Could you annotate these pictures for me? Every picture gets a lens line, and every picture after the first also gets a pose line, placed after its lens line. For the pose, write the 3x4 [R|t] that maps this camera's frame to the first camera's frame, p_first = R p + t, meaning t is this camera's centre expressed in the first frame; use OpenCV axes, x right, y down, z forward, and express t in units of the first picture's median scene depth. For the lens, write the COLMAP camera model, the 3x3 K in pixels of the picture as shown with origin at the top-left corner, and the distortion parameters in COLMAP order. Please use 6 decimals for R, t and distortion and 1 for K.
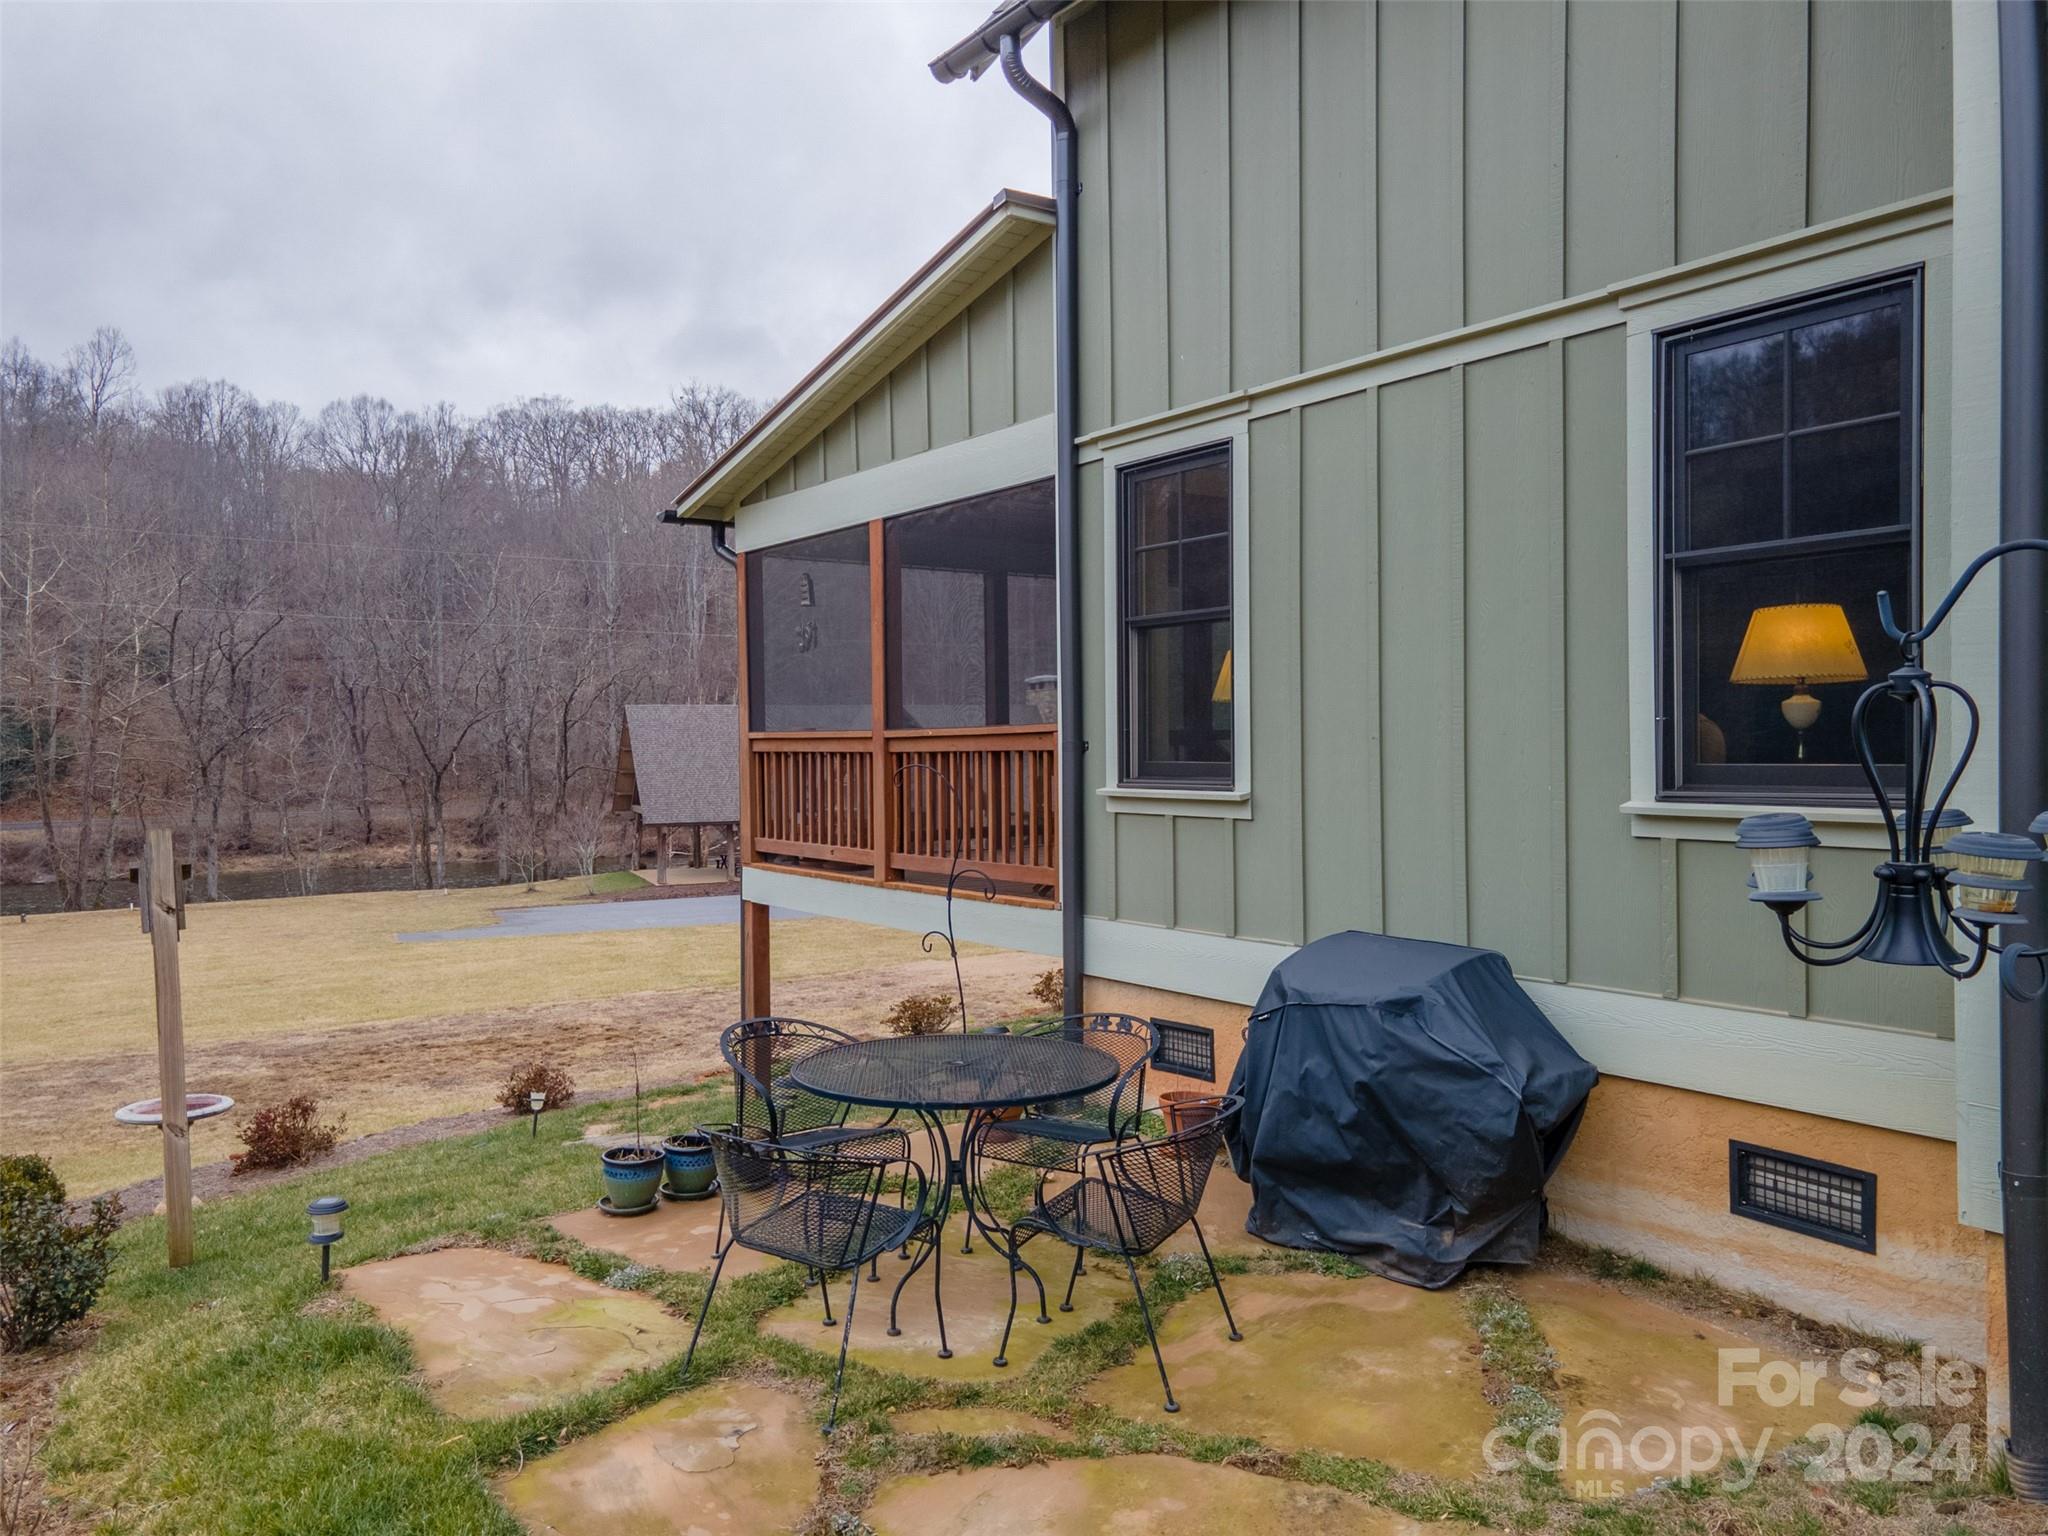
lens RADIAL K [[1482.6, 0, 1008.1], [0, 1482.6, 759.7], [0, 0, 1]] dist [0.040824, 0.013636]
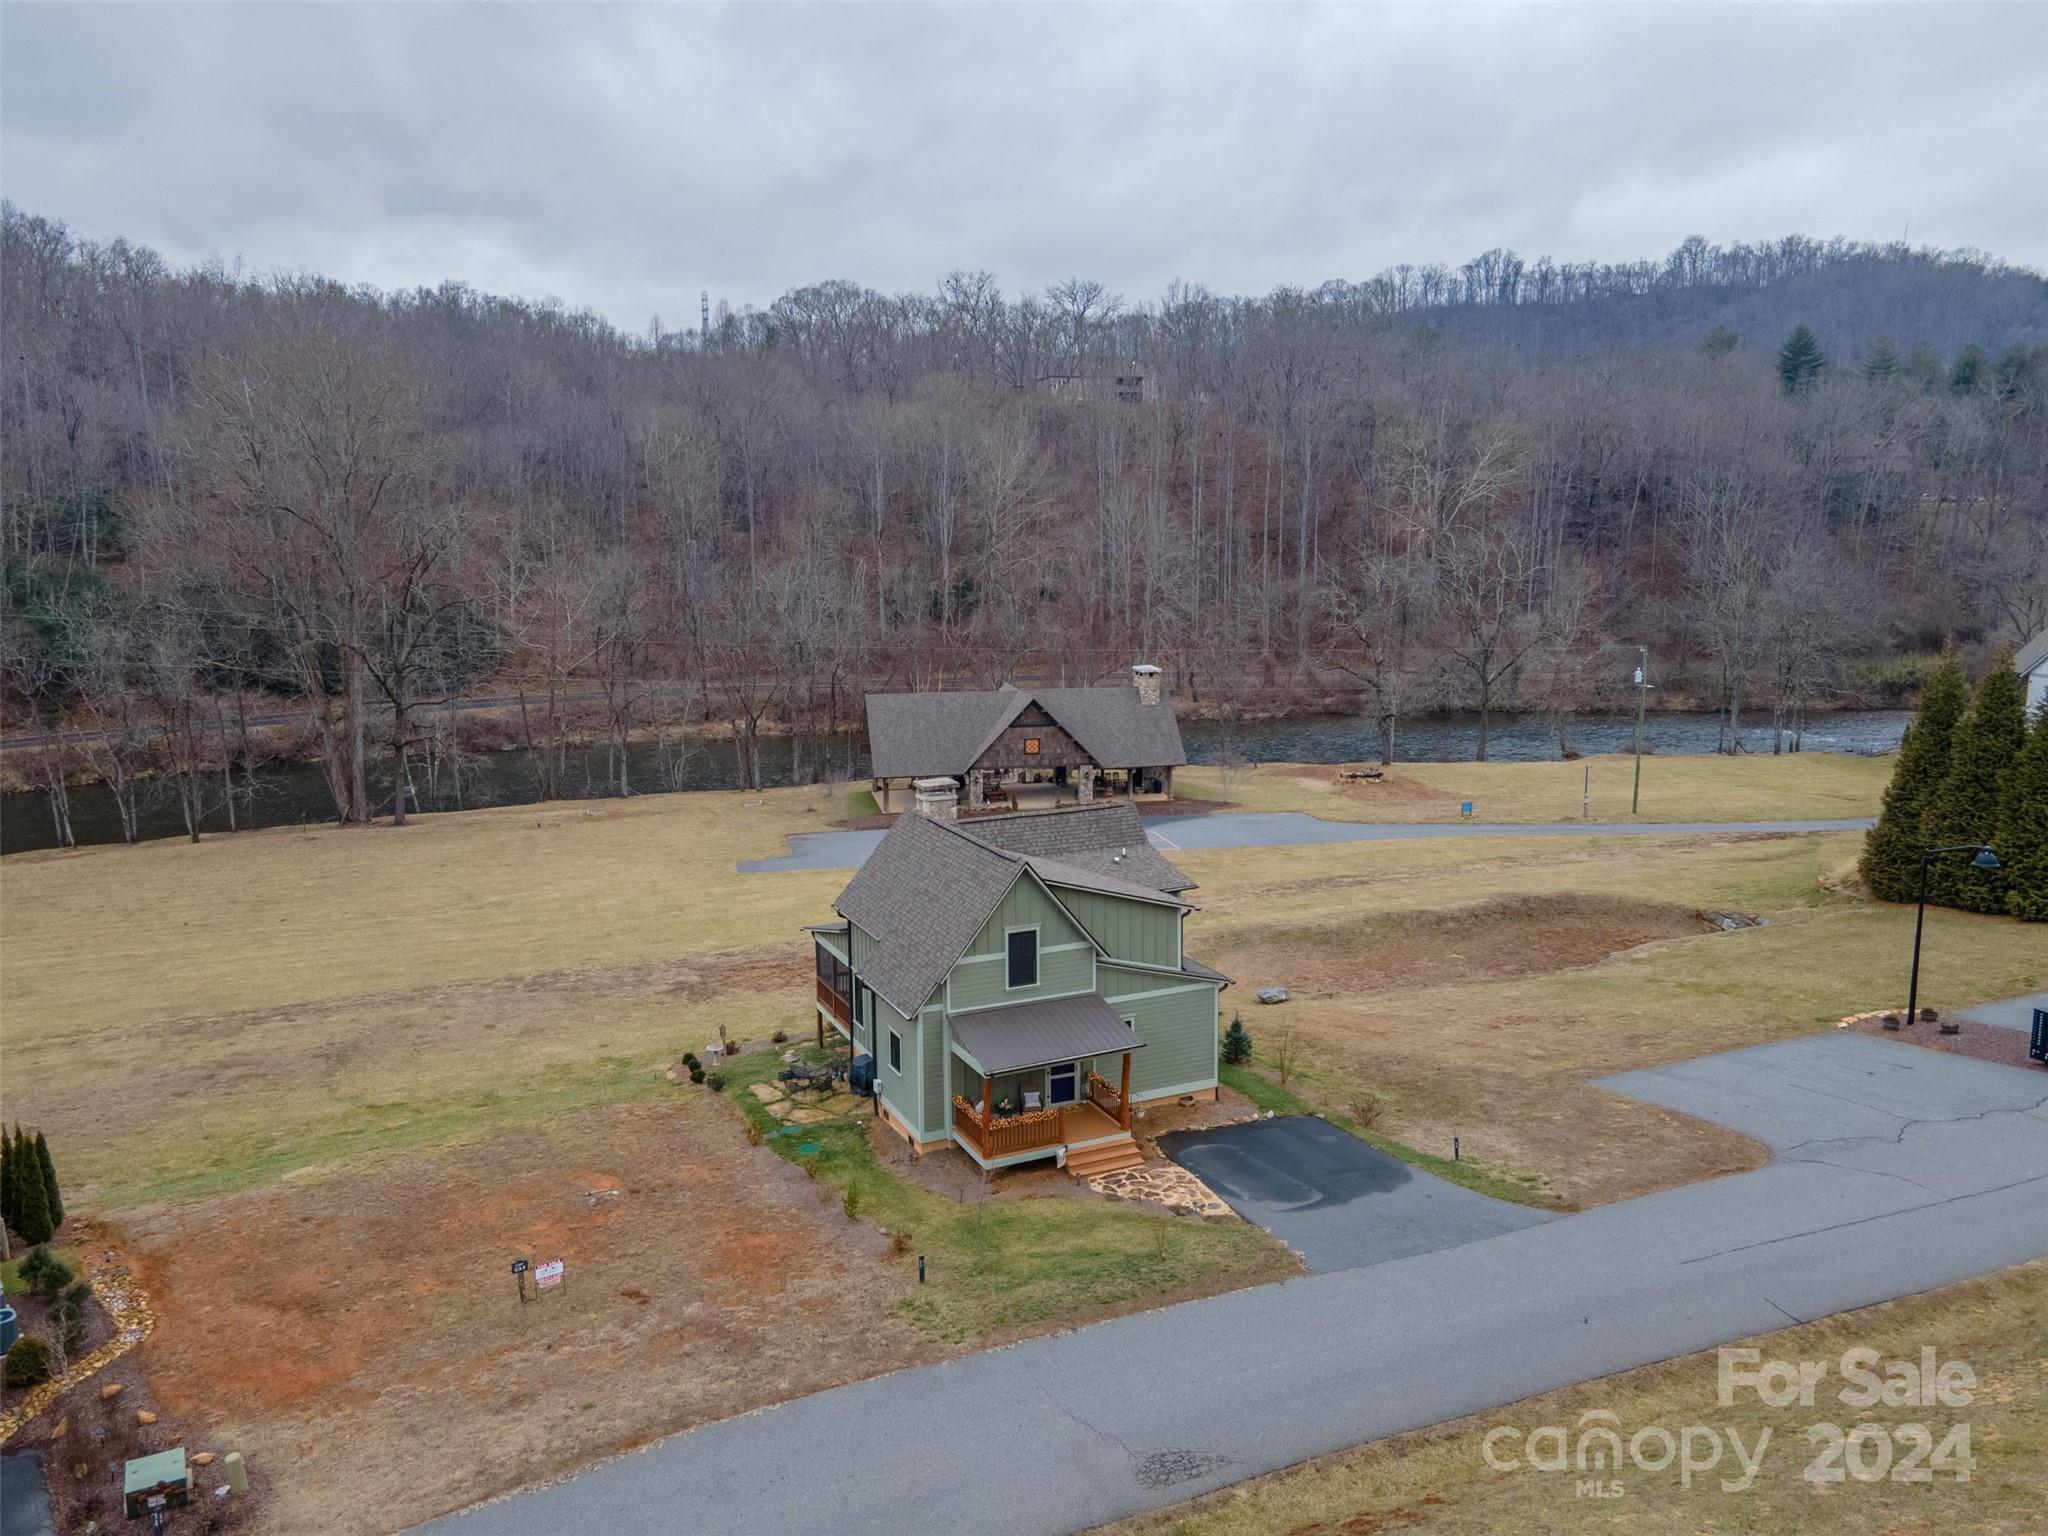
lens RADIAL K [[1482.6, 0, 1009.2], [0, 1482.6, 770.8], [0, 0, 1]] dist [0.040824, 0.013636]
pose [[0.980946, 0.038222, -0.190484, 1.337589], [-0.006747, 0.986567, 0.163217, -1.472693], [0.194163, -0.158822, 0.968027, -3.466474]]
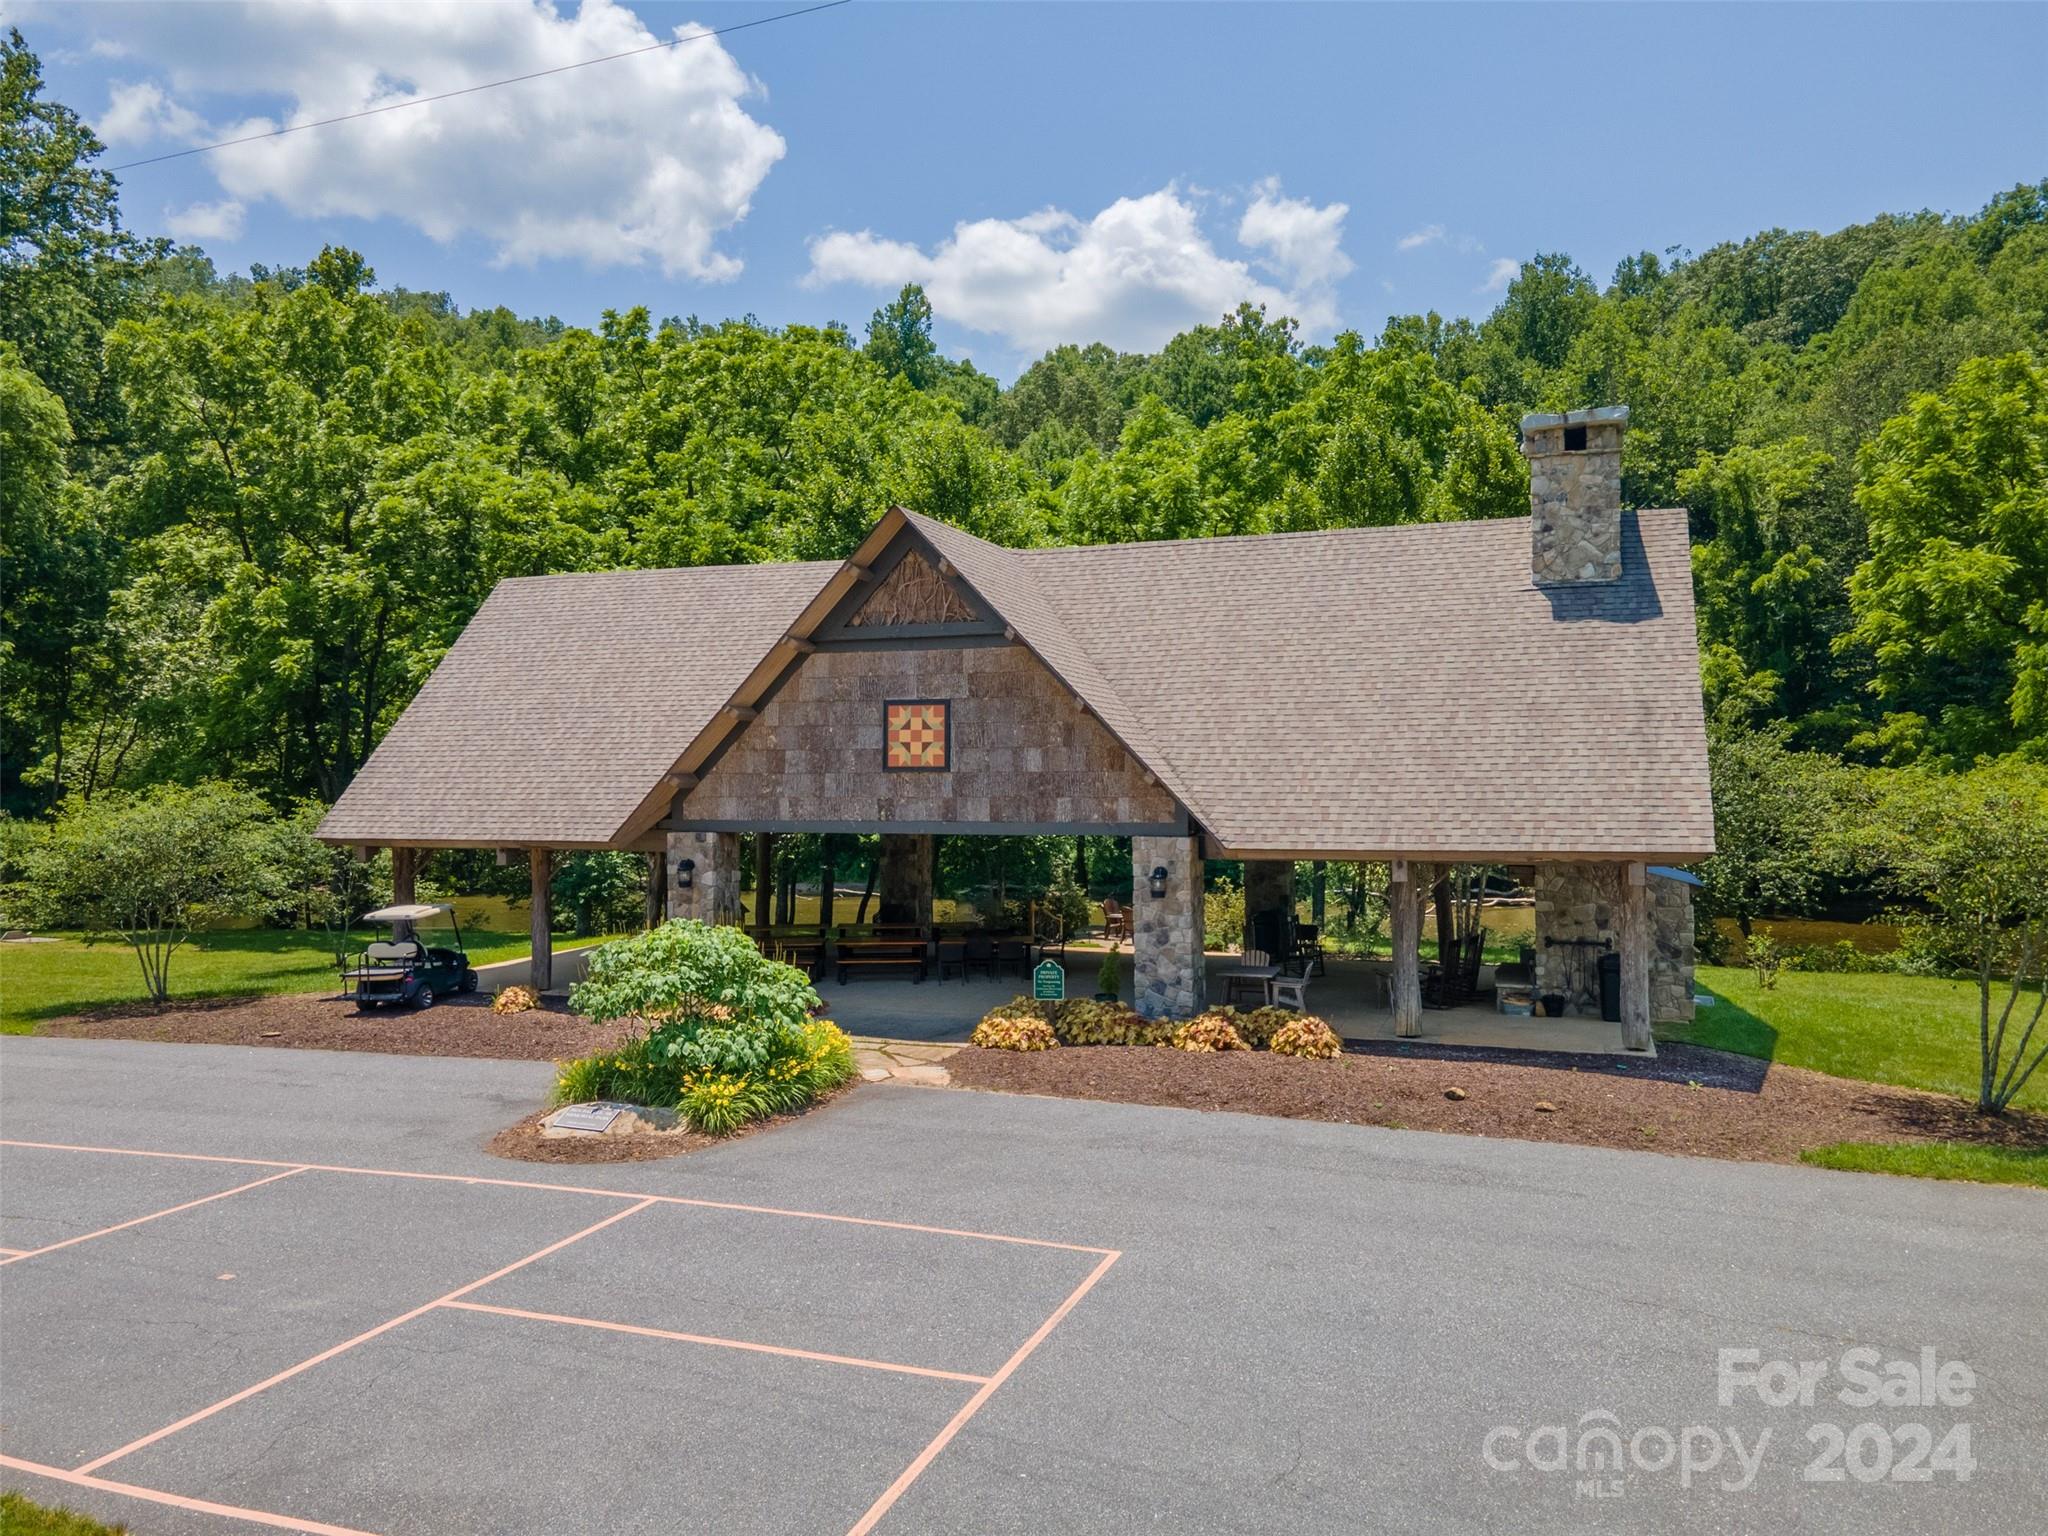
lens RADIAL K [[1482.6, 0, 1012.4], [0, 1482.6, 767.0], [0, 0, 1]] dist [0.040824, 0.013636]
pose [[0.734141, 0.008968, -0.678938, 1.177338], [-0.010393, 0.999944, 0.001970, 0.130861], [0.678918, 0.005610, 0.734193, 5.264889]]
